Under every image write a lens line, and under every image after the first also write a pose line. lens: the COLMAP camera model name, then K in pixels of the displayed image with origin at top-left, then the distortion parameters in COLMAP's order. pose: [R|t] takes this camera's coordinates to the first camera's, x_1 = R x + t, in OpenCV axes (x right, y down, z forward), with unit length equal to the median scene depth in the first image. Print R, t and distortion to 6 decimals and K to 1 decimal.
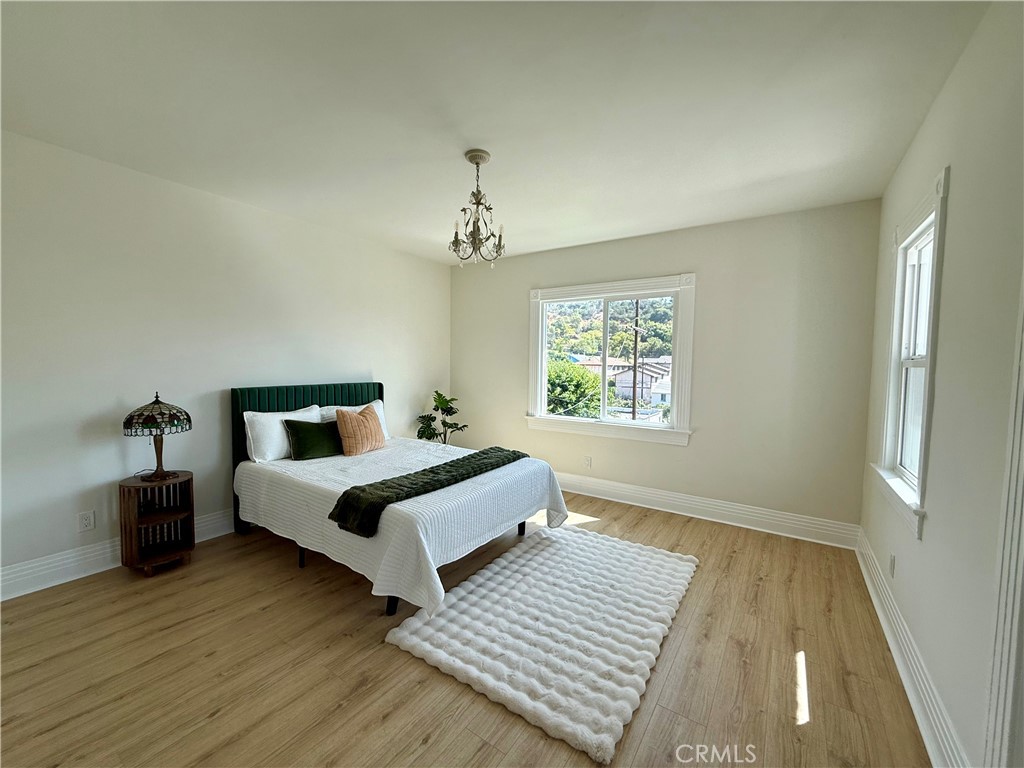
lens RADIAL K [[408.2, 0, 509.8], [0, 408.2, 384.5], [0, 0, 1]] dist [-0.000330, 0.000118]
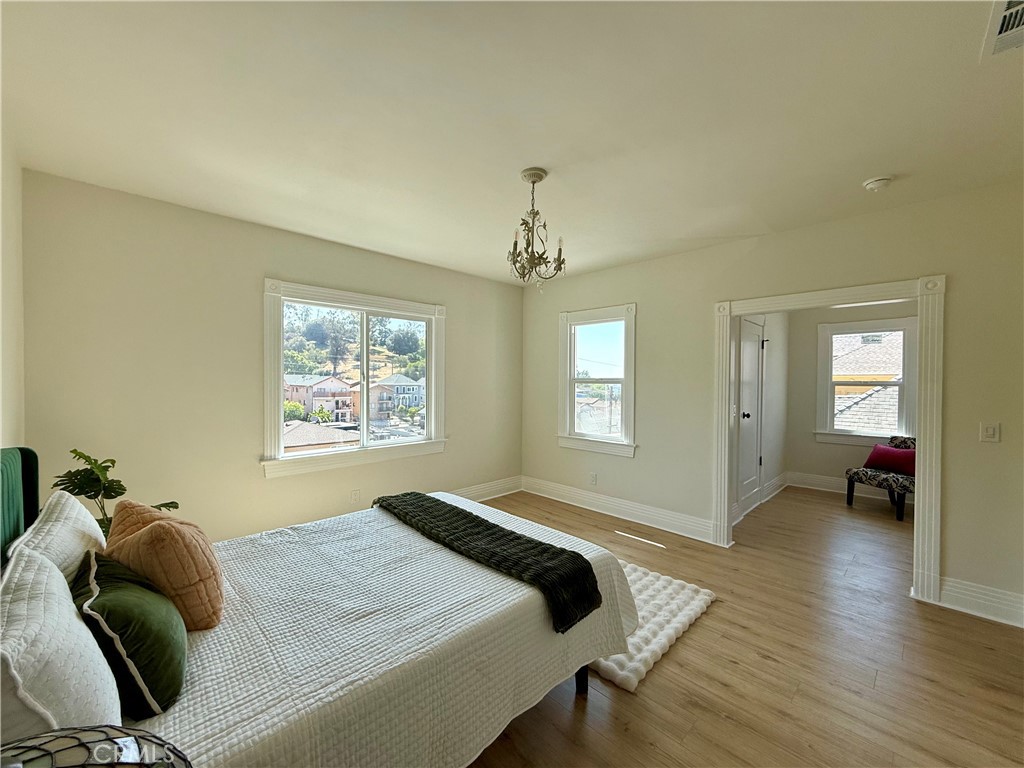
lens RADIAL K [[408.2, 0, 509.8], [0, 408.2, 384.5], [0, 0, 1]] dist [-0.000330, 0.000118]
pose [[0.196251, -0.027018, 0.980181, -1.041972], [0.046139, 0.998768, 0.018293, -0.084871], [-0.979468, 0.041634, 0.197256, 0.881477]]
